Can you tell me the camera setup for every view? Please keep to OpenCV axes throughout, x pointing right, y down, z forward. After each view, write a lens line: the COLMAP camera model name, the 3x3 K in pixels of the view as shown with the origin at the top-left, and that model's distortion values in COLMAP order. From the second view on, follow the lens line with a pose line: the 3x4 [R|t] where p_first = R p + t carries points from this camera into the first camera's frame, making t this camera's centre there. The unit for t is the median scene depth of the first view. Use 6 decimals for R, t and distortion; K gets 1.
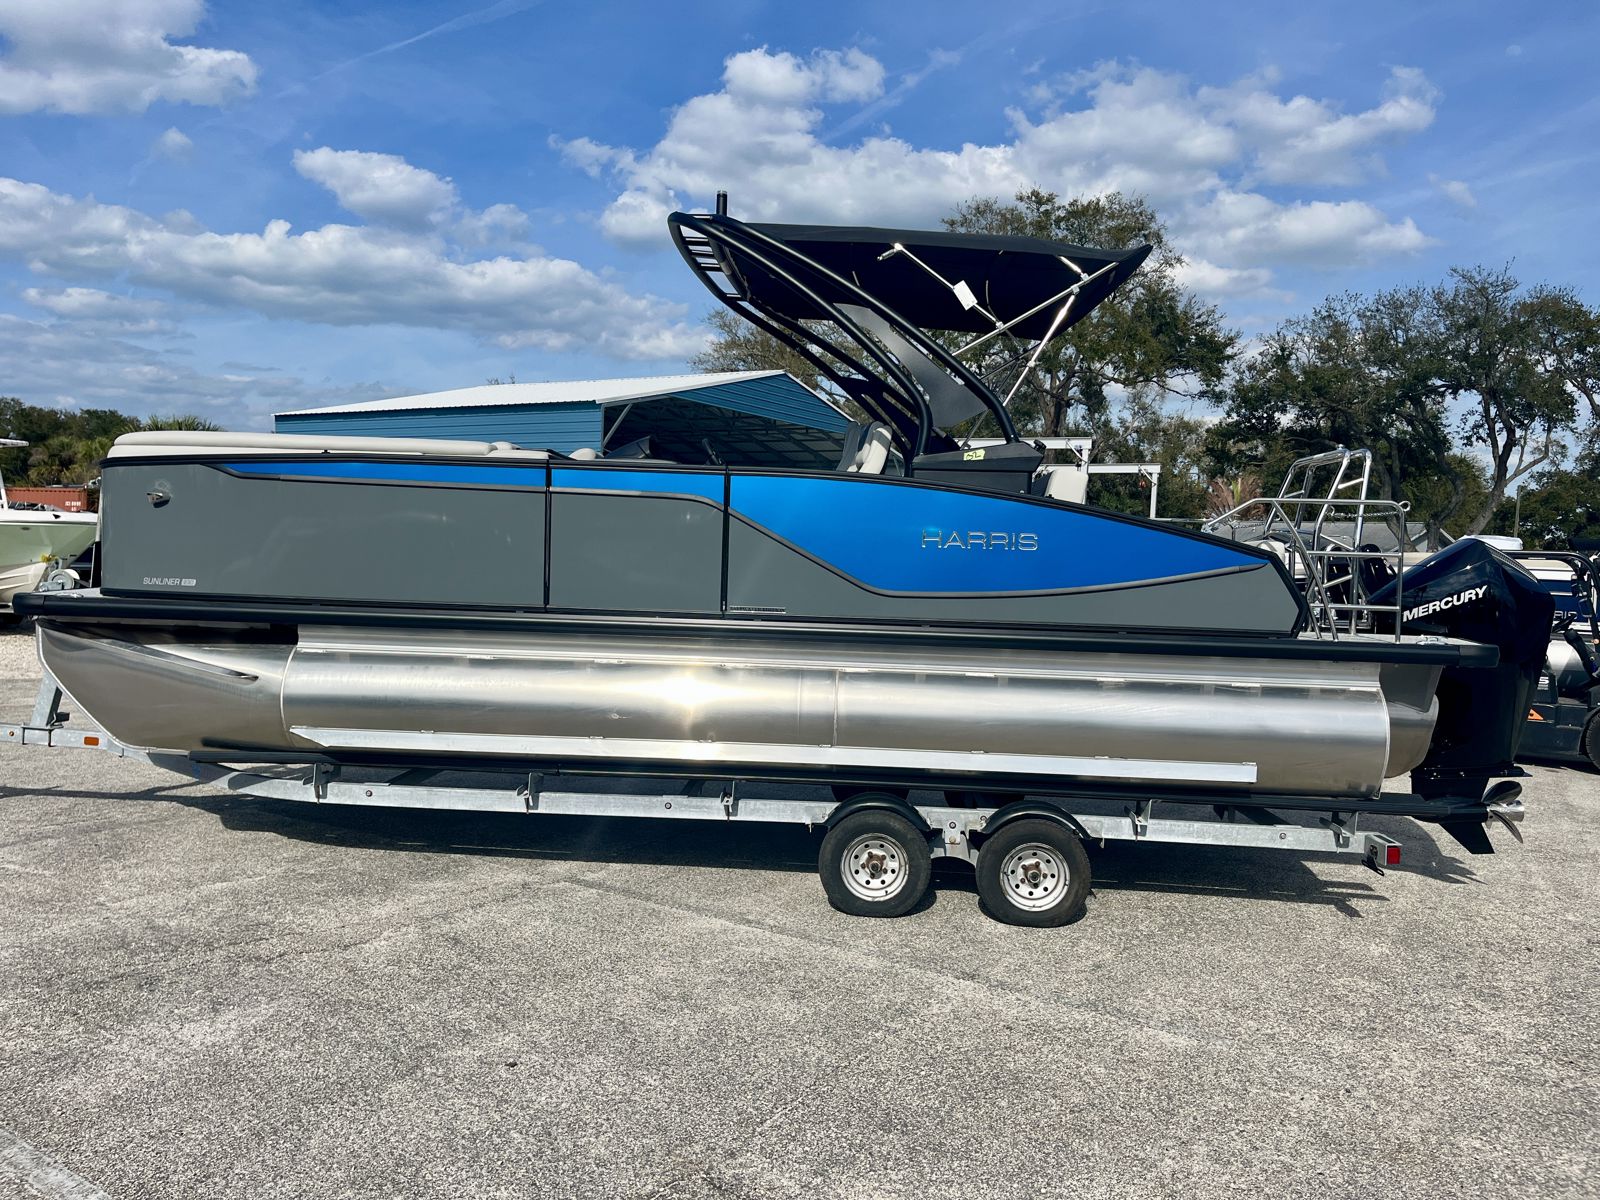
lens RADIAL K [[1205.2, 0, 816.9], [0, 1205.2, 594.5], [0, 0, 1]] dist [0.076467, -0.121135]
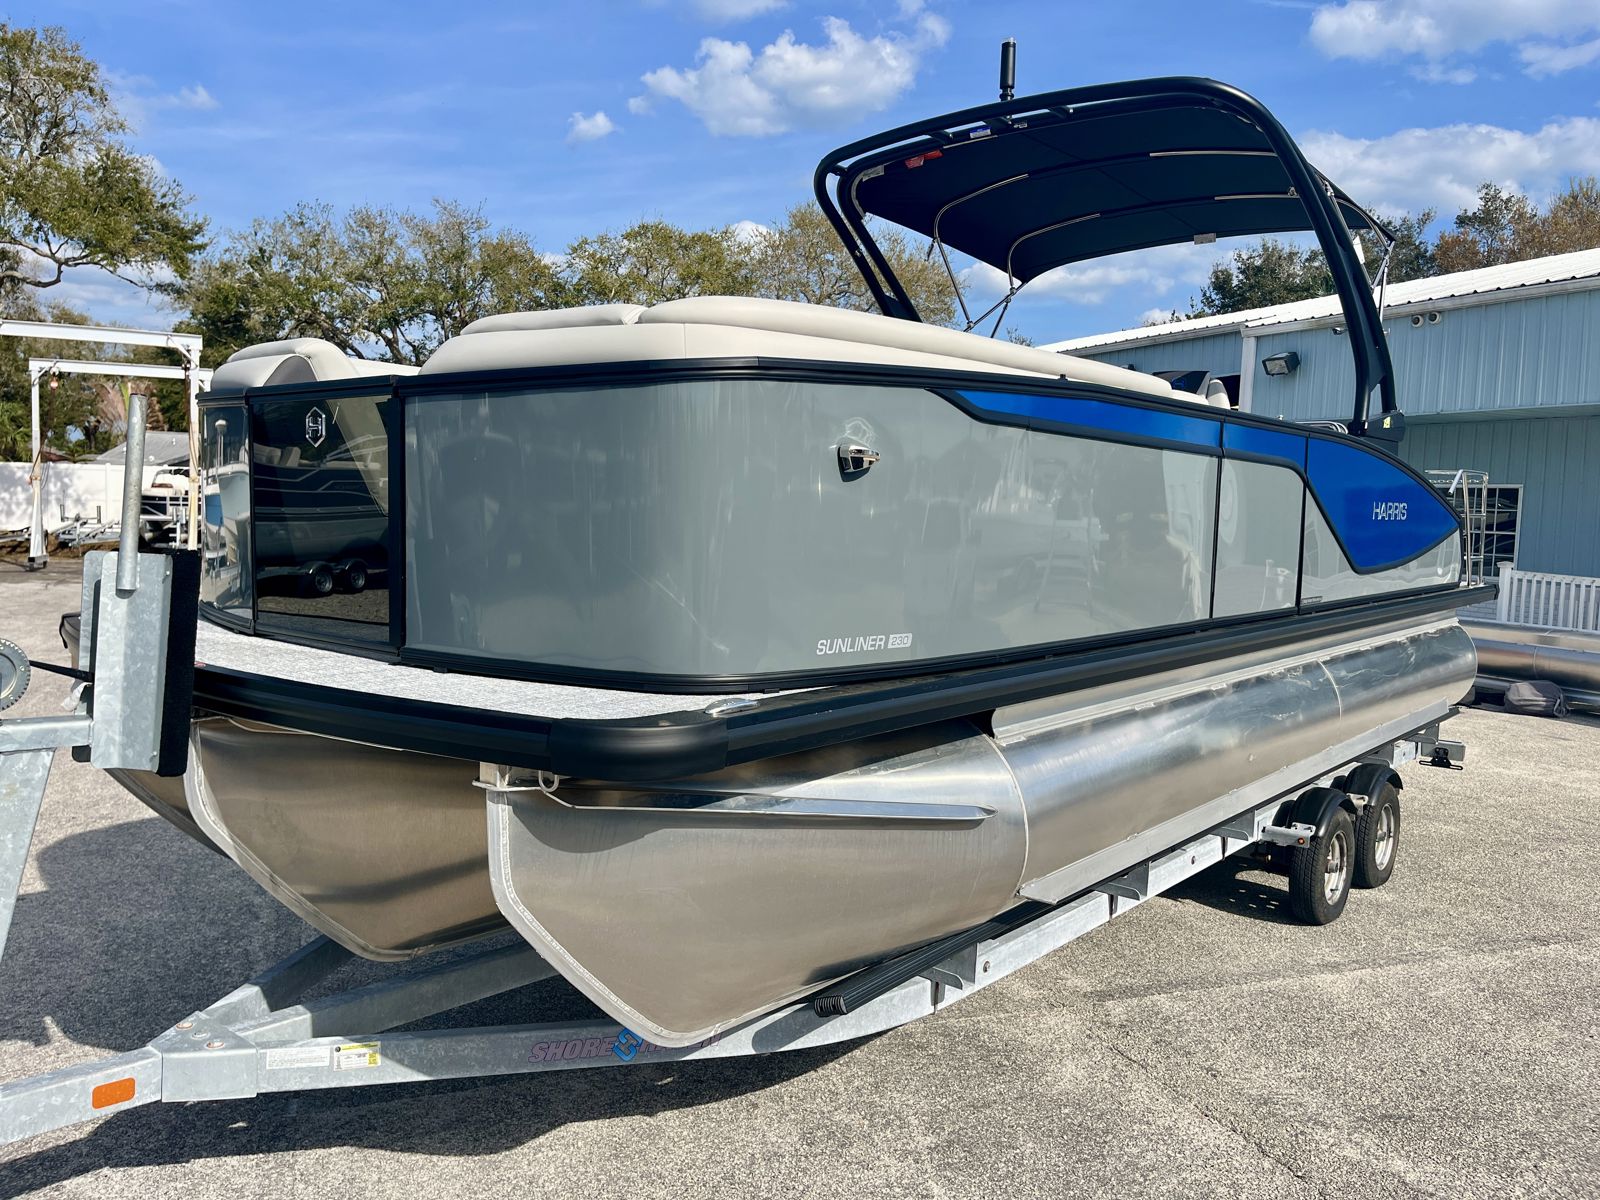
lens RADIAL K [[1205.2, 0, 816.9], [0, 1205.2, 594.5], [0, 0, 1]] dist [0.076467, -0.121135]
pose [[0.598275, -0.072887, 0.797969, -0.899732], [0.015199, 0.996707, 0.079645, -0.064203], [-0.801147, -0.035521, 0.597413, 0.746694]]
